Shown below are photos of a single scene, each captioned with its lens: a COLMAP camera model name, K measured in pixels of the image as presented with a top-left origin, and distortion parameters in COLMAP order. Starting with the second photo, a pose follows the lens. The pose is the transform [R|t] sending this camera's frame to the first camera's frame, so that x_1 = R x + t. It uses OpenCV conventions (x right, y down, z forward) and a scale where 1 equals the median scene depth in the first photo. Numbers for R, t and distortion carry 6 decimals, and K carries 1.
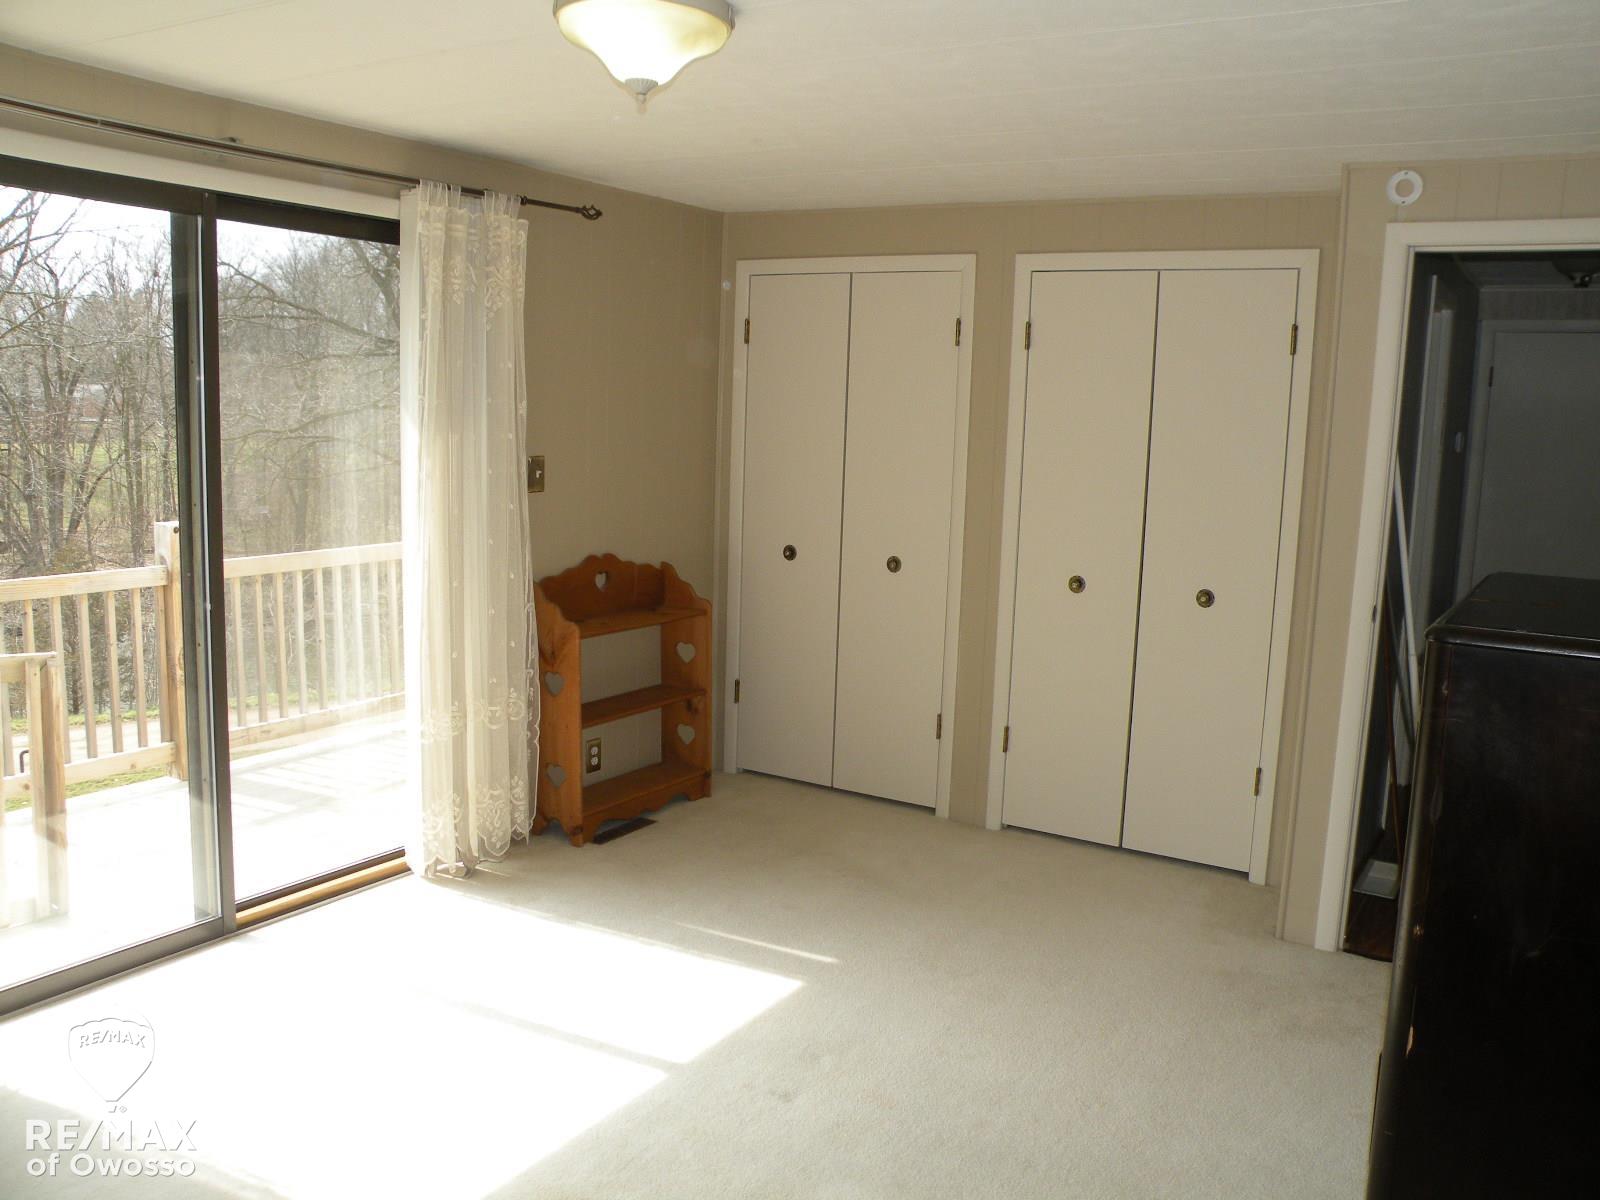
lens RADIAL K [[1290.6, 0, 809.1], [0, 1290.6, 596.6], [0, 0, 1]] dist [-0.001623, -0.002431]
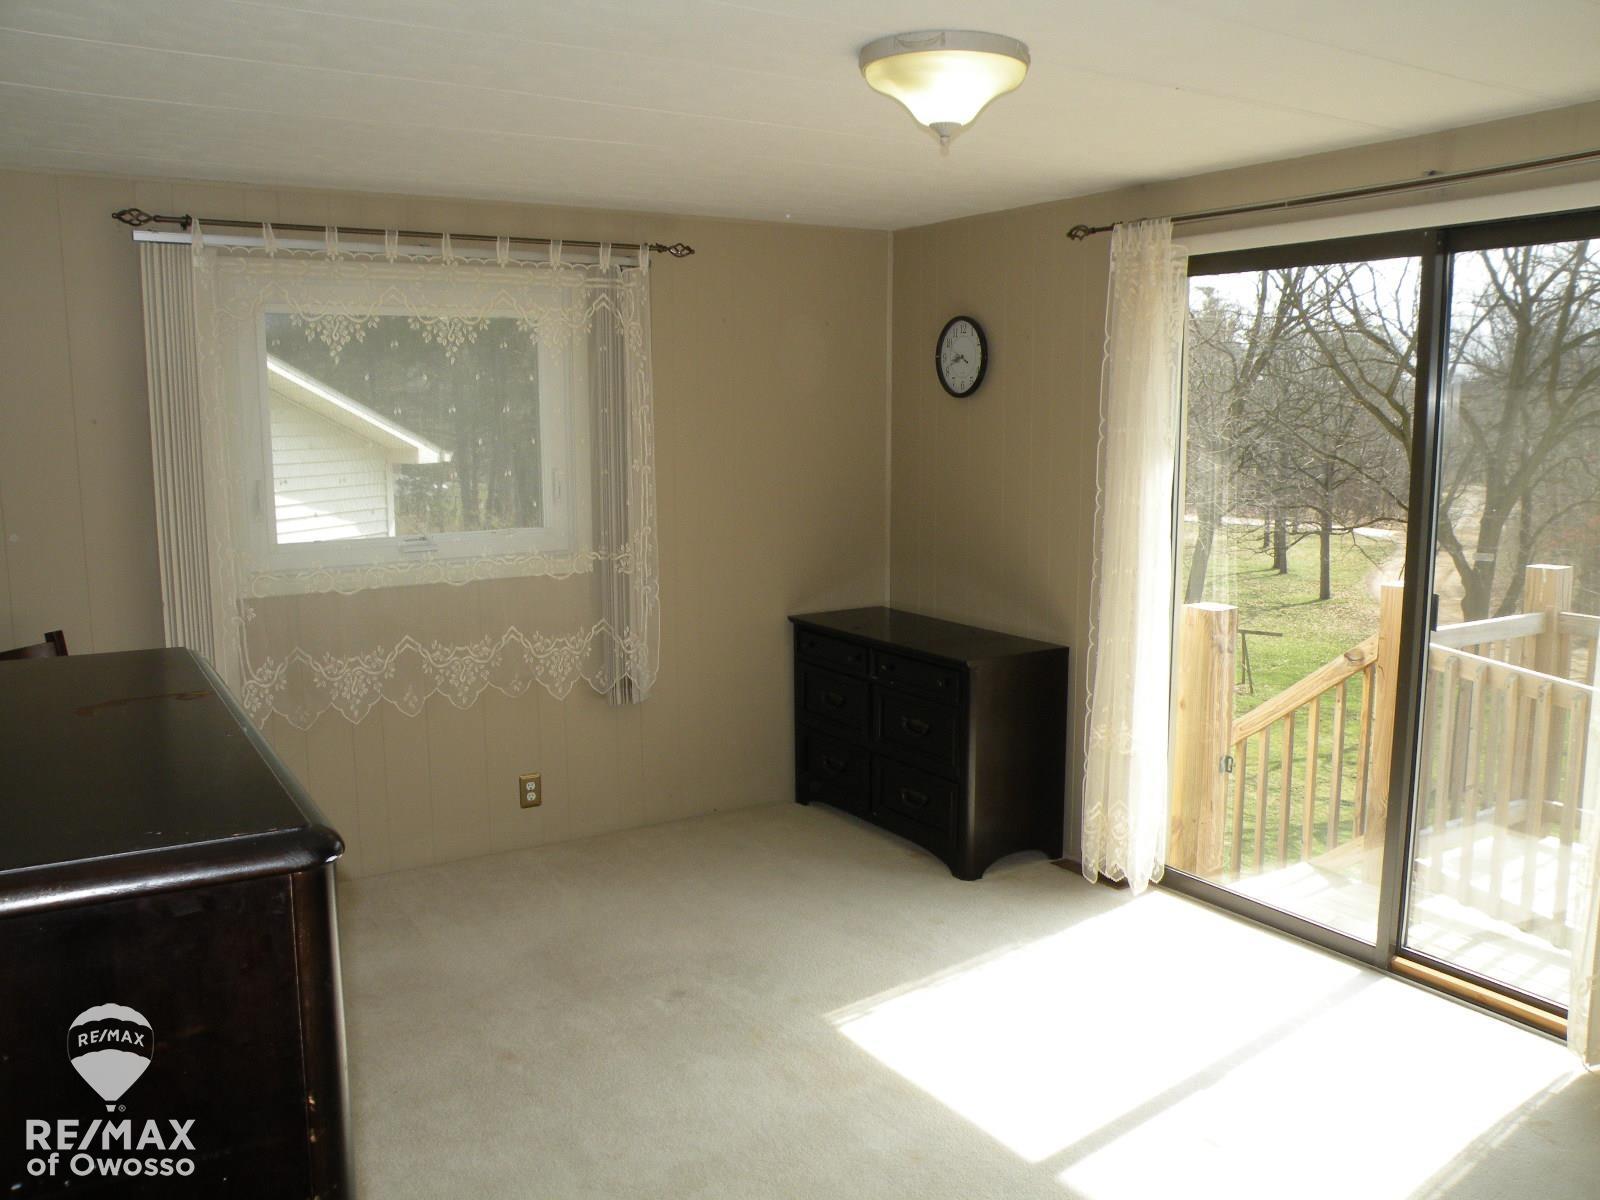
lens RADIAL K [[1290.6, 0, 809.1], [0, 1290.6, 596.6], [0, 0, 1]] dist [-0.001623, -0.002431]
pose [[-0.397075, 0.098418, -0.912494, 0.665863], [-0.147277, 0.974517, 0.169195, -0.134921], [0.905892, 0.201573, -0.372462, 0.993018]]
